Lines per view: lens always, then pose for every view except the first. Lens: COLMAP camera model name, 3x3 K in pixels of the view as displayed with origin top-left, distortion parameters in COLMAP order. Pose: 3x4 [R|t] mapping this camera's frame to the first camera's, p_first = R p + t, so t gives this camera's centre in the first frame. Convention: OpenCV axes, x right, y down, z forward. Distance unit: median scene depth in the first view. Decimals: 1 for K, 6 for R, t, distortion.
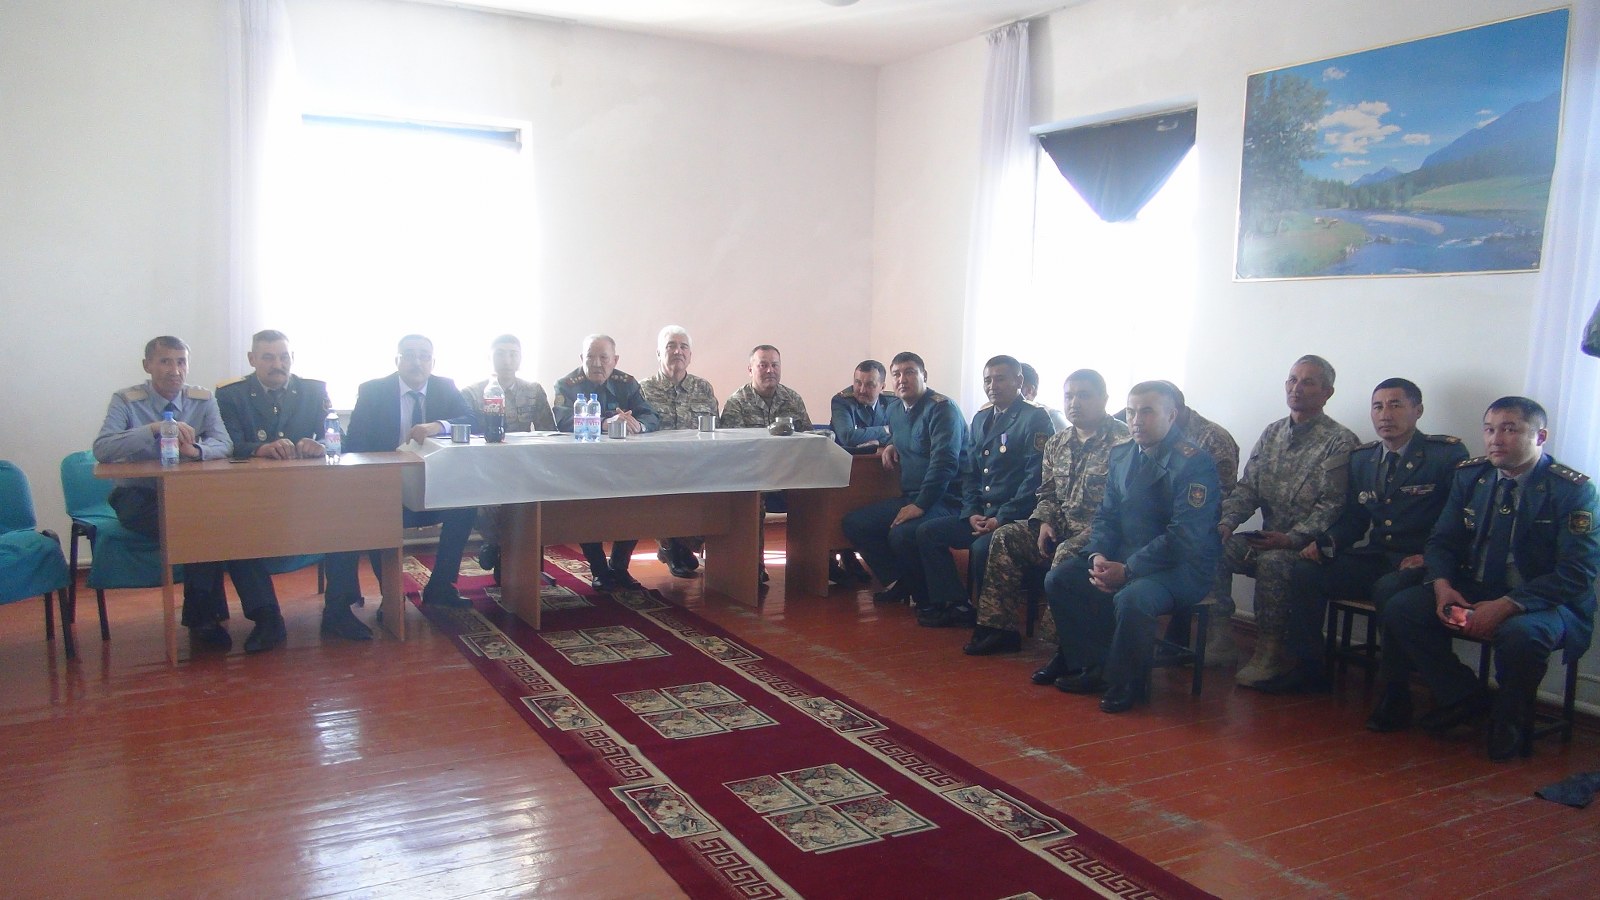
lens RADIAL K [[1179.9, 0, 800.0], [0, 1179.9, 450.0], [0, 0, 1]] dist [-0.001587, 0.004789]
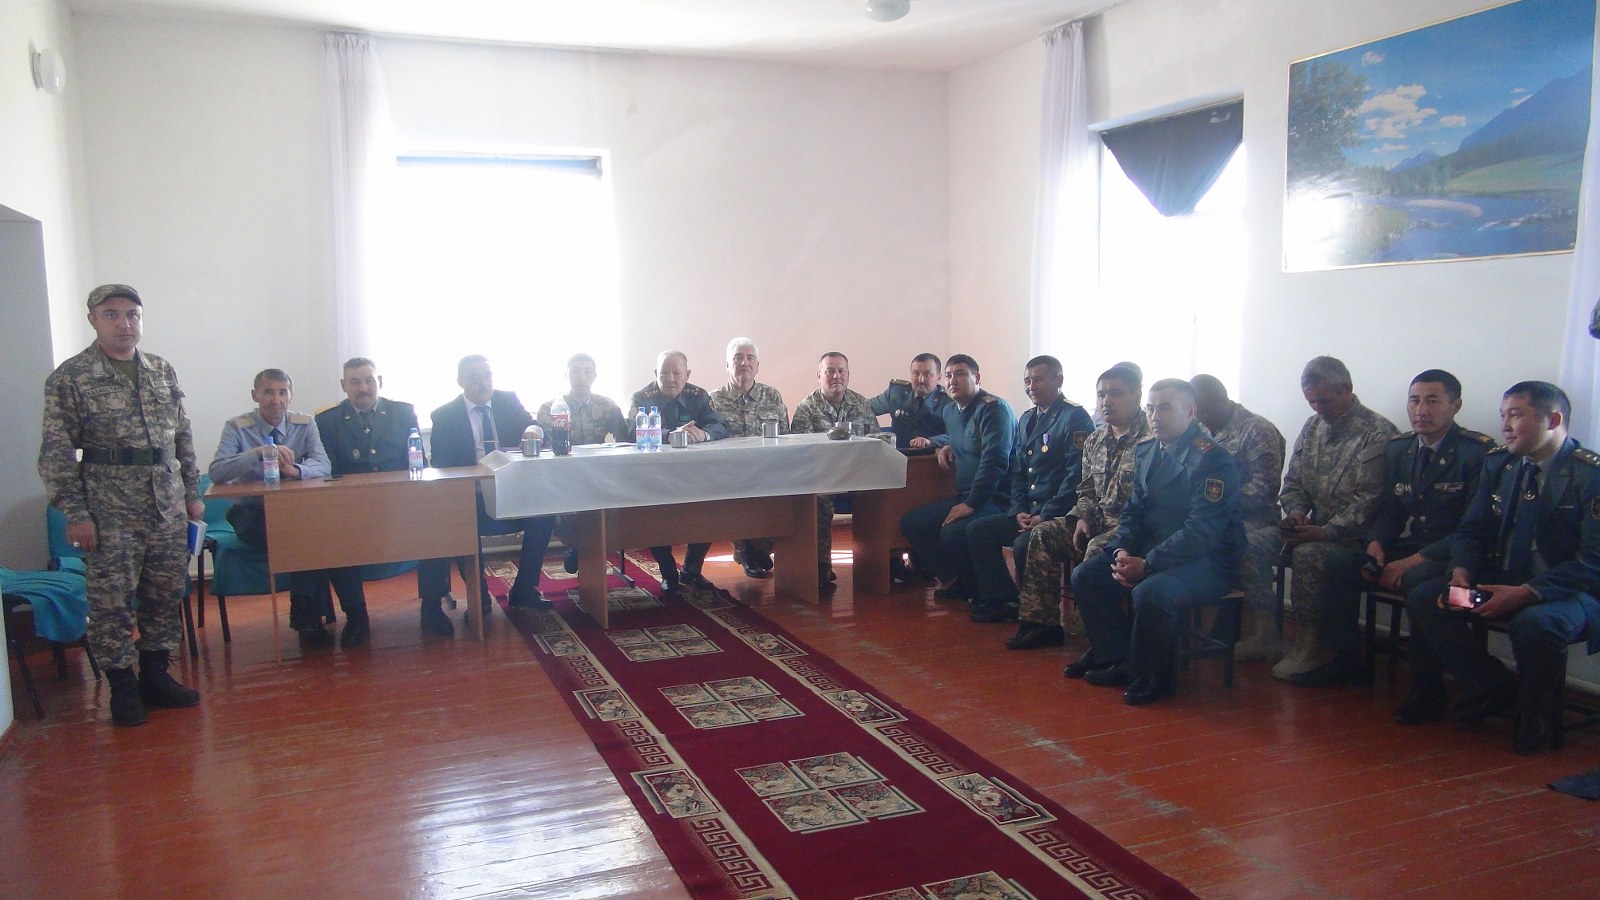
lens RADIAL K [[1179.3, 0, 800.0], [0, 1179.3, 450.0], [0, 0, 1]] dist [0.004877, 0.002139]
pose [[0.991684, -0.028112, -0.125592, 0.095435], [0.028326, 0.999599, -0.000080, -0.005149], [0.125544, -0.003479, 0.992082, -0.042274]]
